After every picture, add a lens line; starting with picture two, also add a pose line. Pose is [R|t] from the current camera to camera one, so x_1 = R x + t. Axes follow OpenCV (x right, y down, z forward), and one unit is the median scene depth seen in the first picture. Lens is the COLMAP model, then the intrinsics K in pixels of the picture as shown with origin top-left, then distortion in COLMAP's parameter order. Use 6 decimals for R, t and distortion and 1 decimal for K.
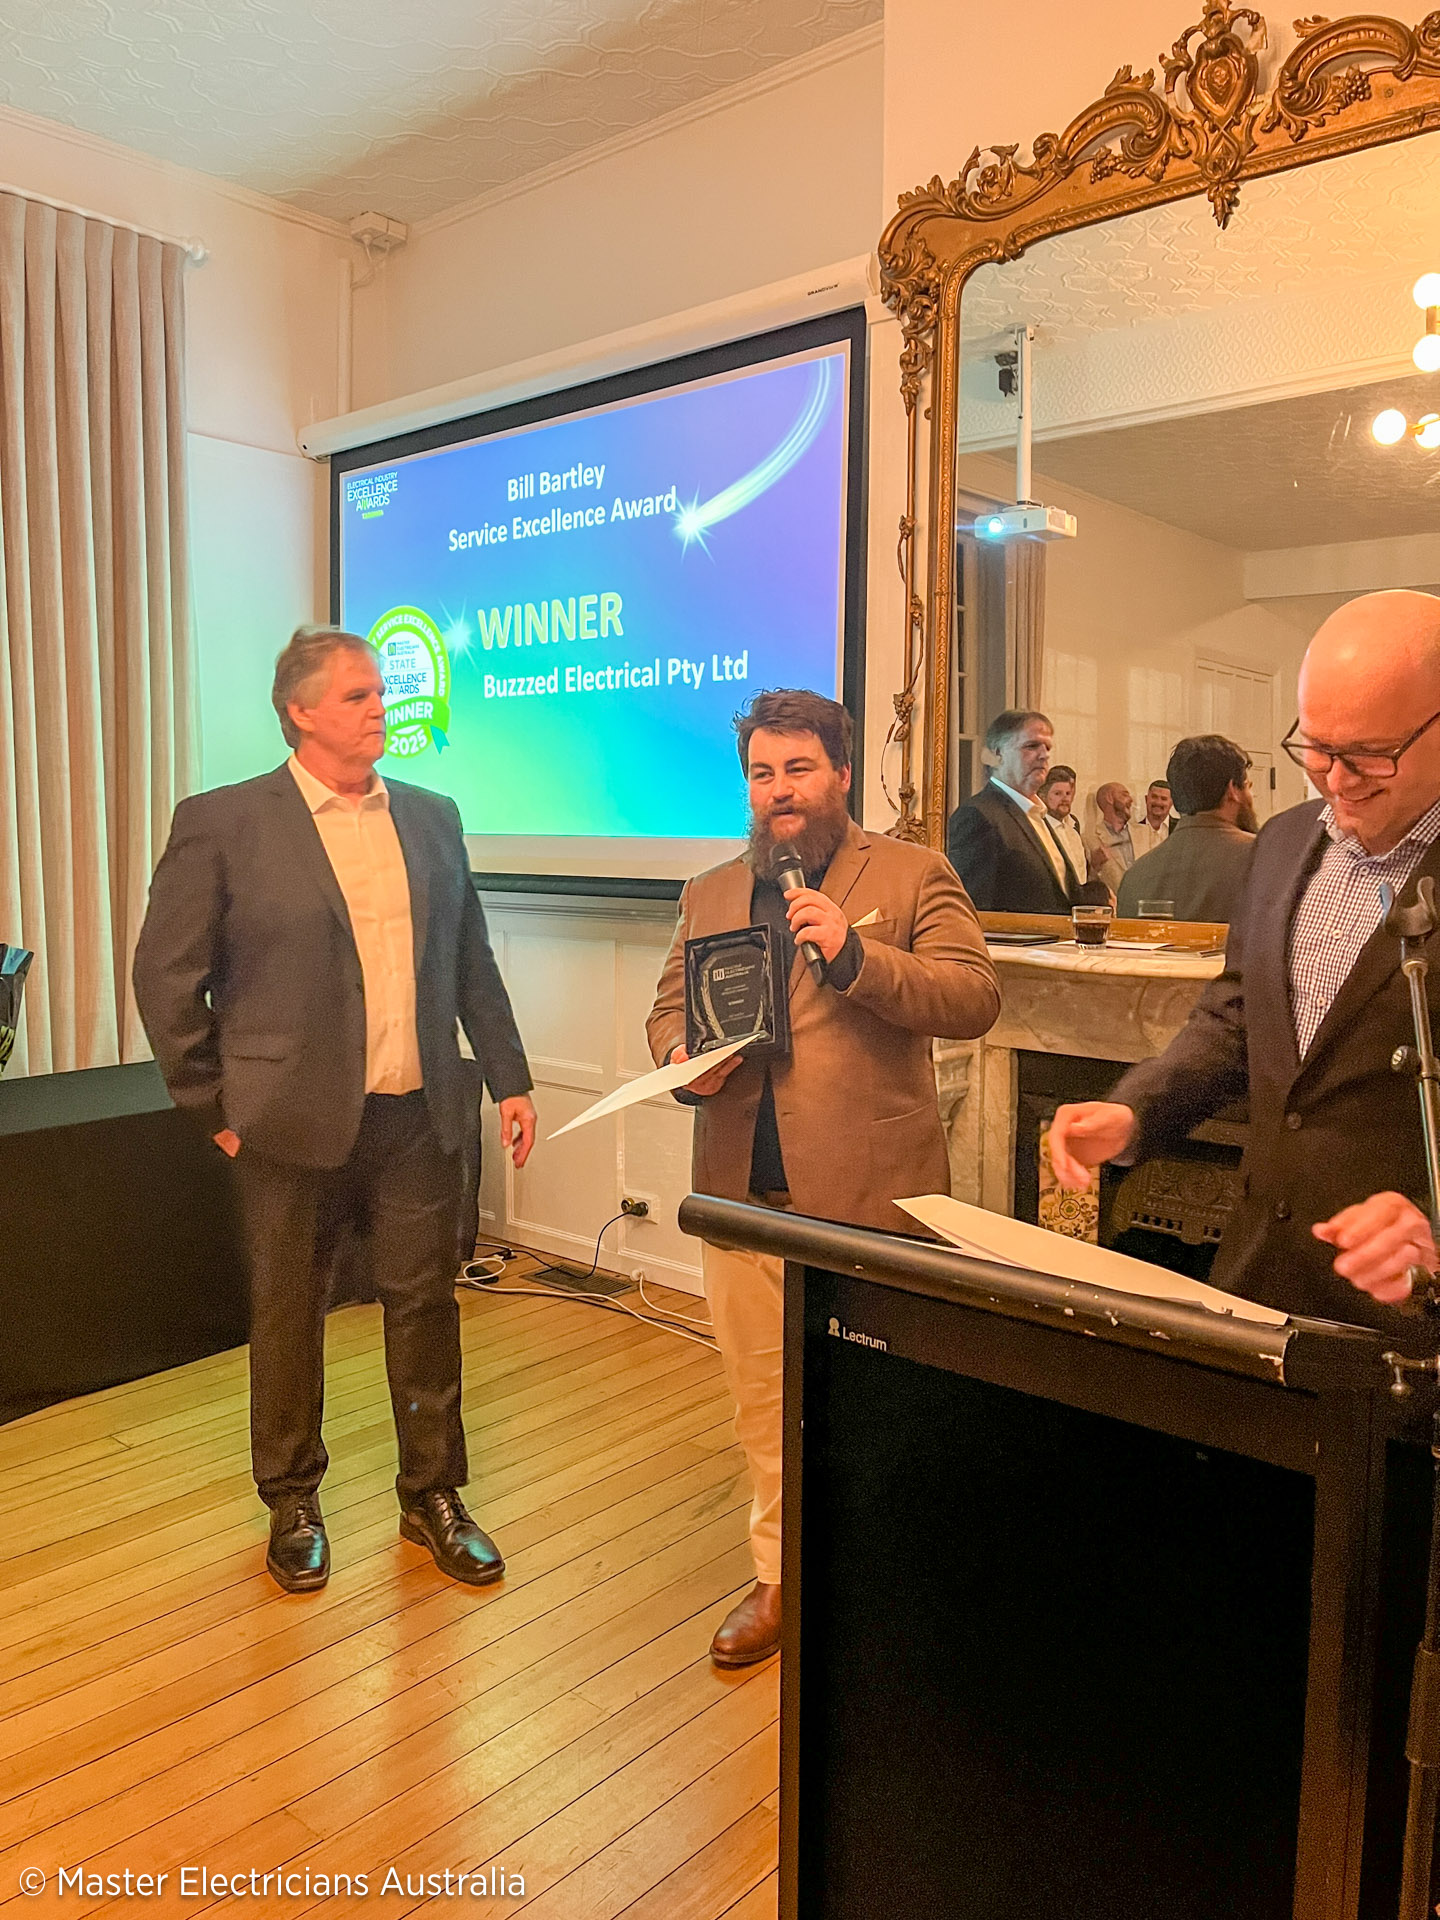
lens RADIAL K [[1460.0, 0, 704.8], [0, 1460.0, 961.8], [0, 0, 1]] dist [0.061367, -0.068587]
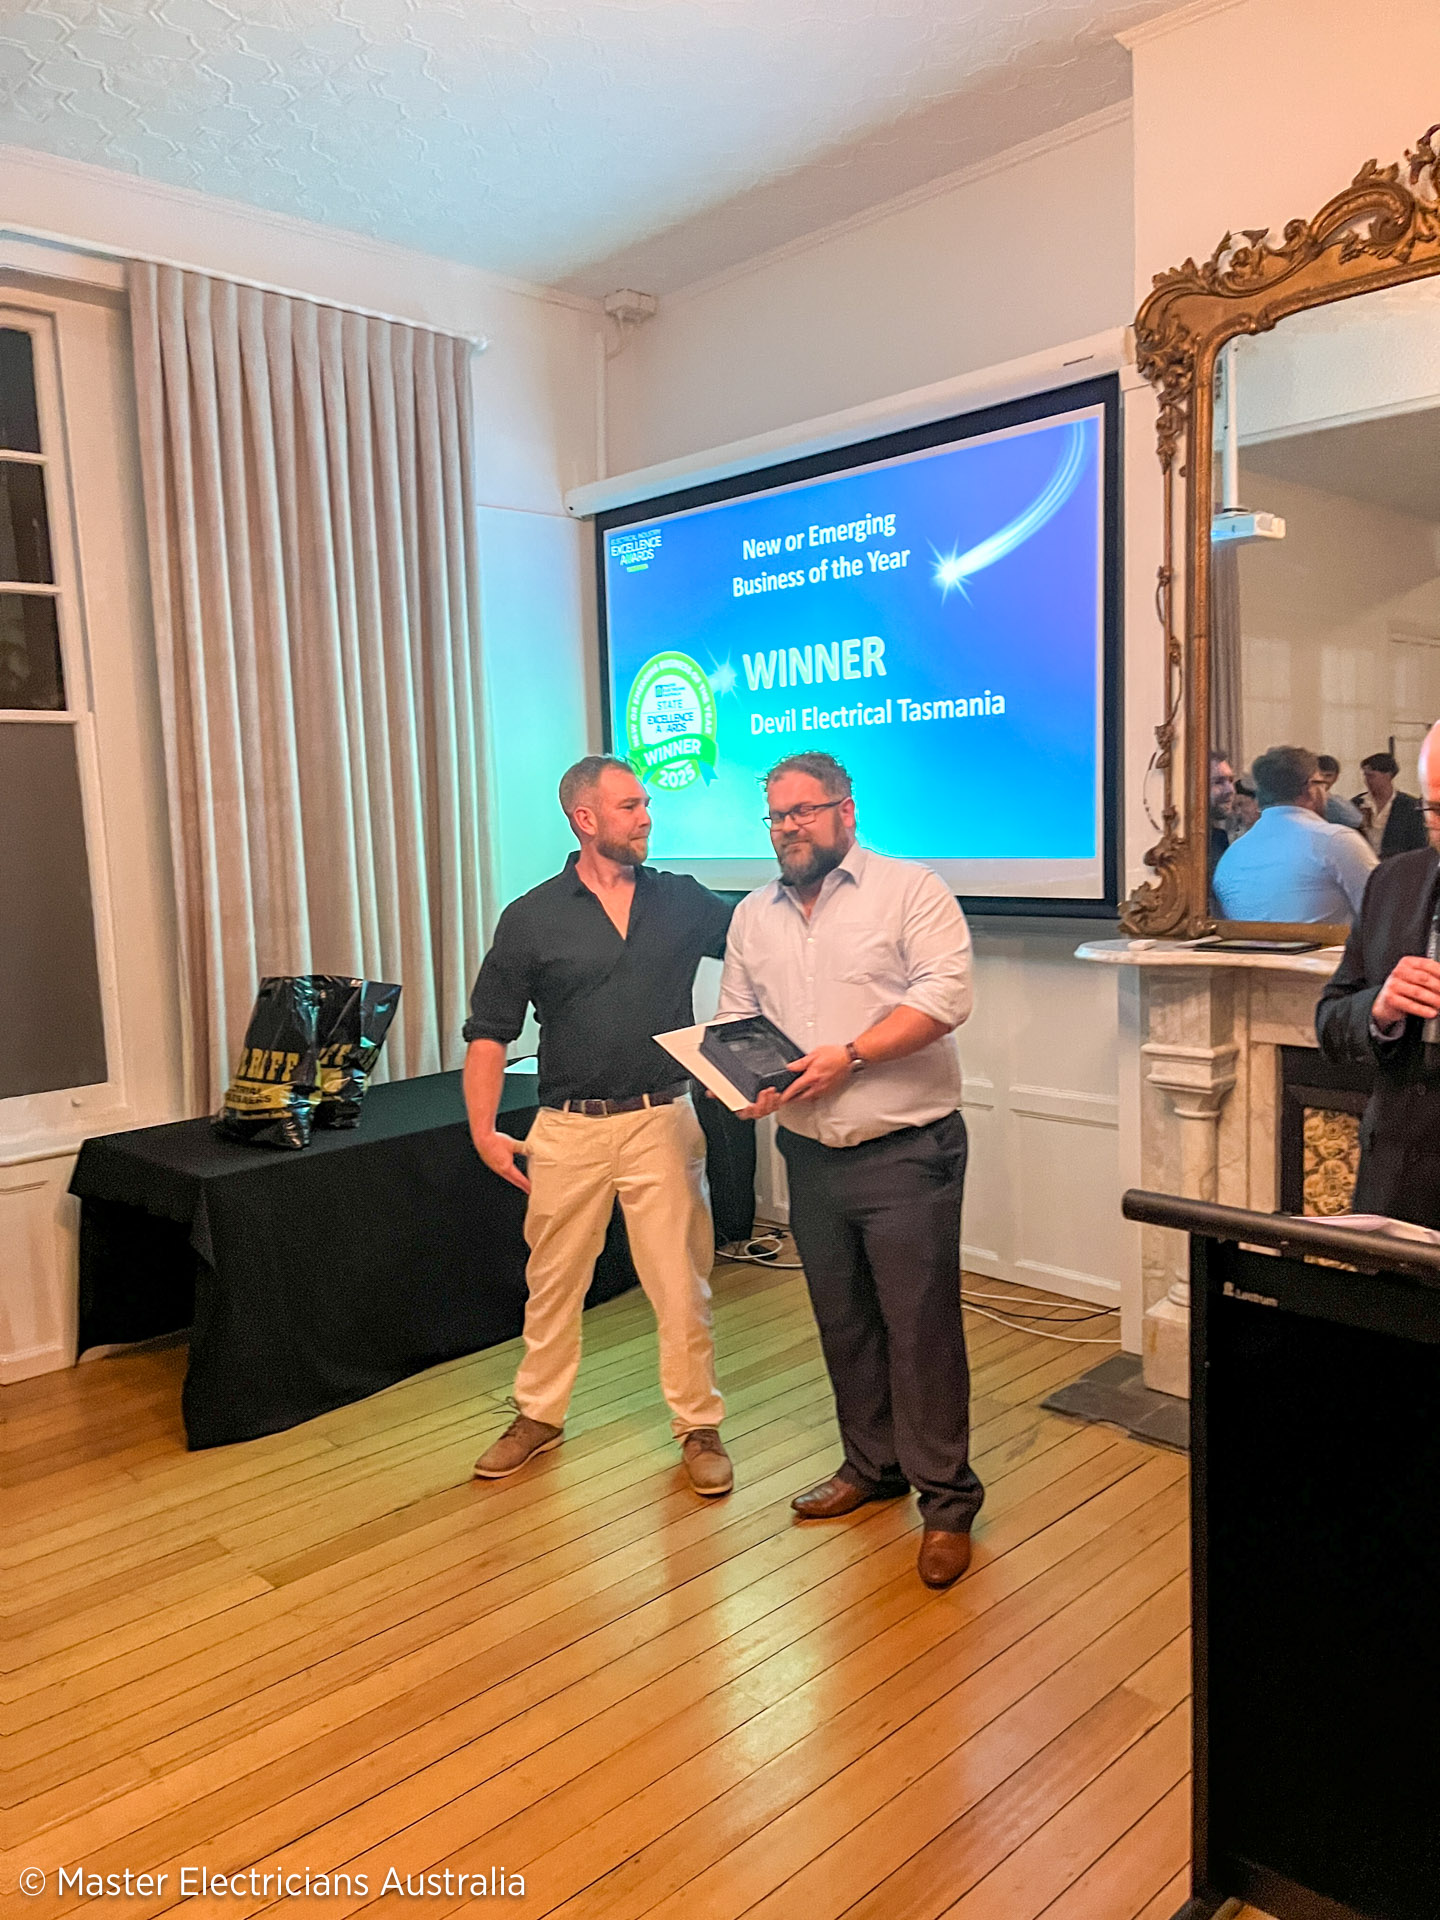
lens RADIAL K [[1453.5, 0, 740.3], [0, 1453.5, 980.6], [0, 0, 1]] dist [0.070059, -0.089489]
pose [[0.996472, -0.030283, -0.078277, -0.104558], [0.032265, 0.999187, 0.024175, -0.028125], [0.077481, -0.026615, 0.996639, -0.133665]]
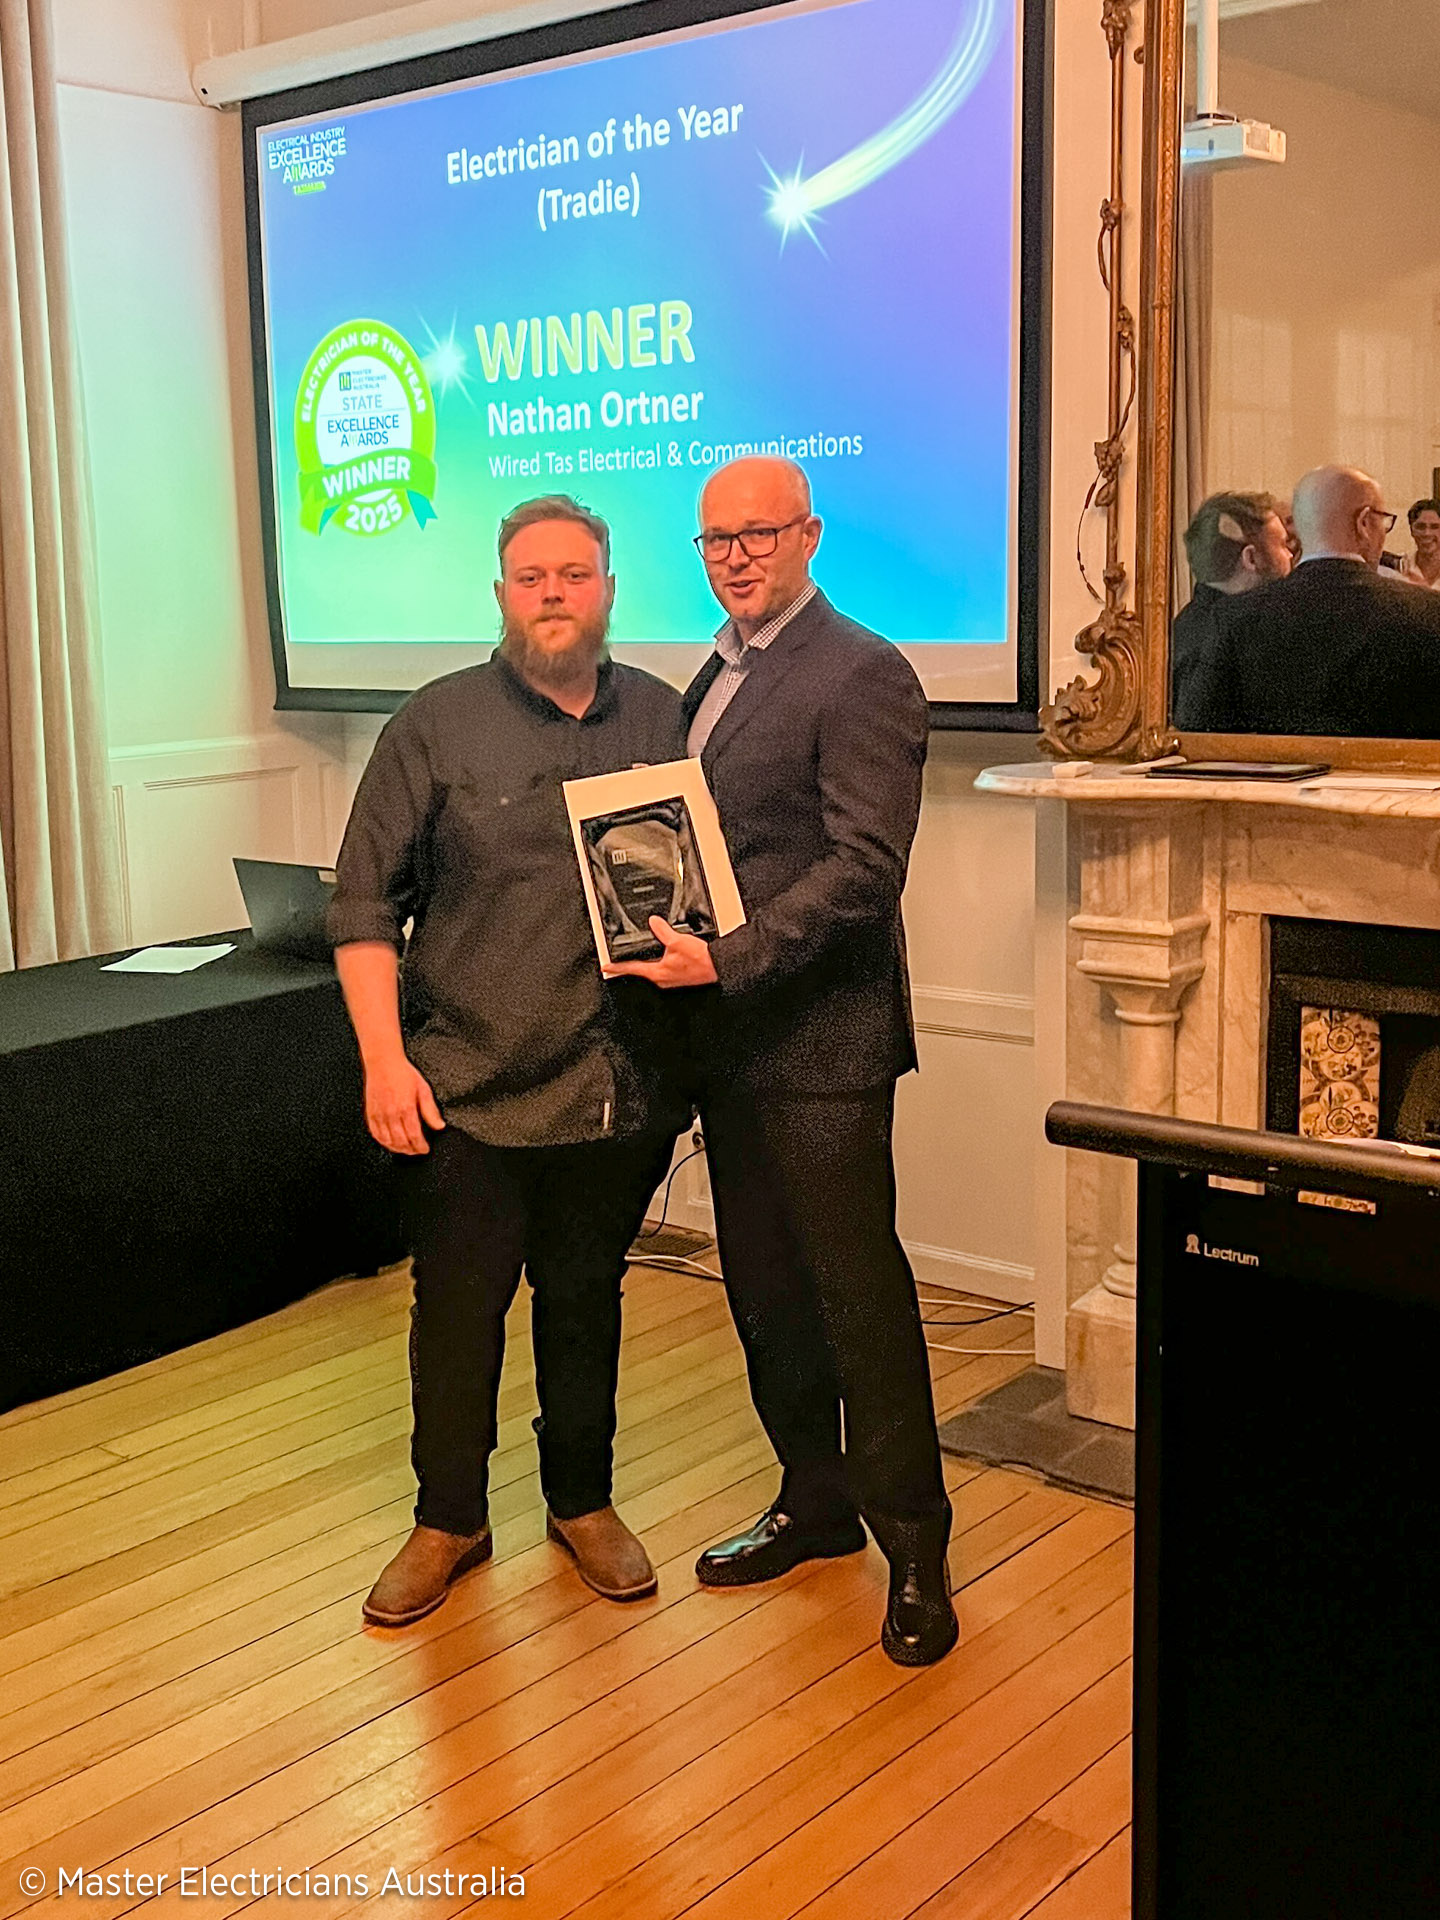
lens RADIAL K [[2229.8, 0, 612.6], [0, 2229.8, 968.5], [0, 0, 1]] dist [0.090624, -0.171157]
pose [[0.999419, -0.031812, -0.012219, -0.112304], [0.032721, 0.995991, 0.083254, -0.020405], [0.009522, -0.083606, 0.996453, -0.163745]]
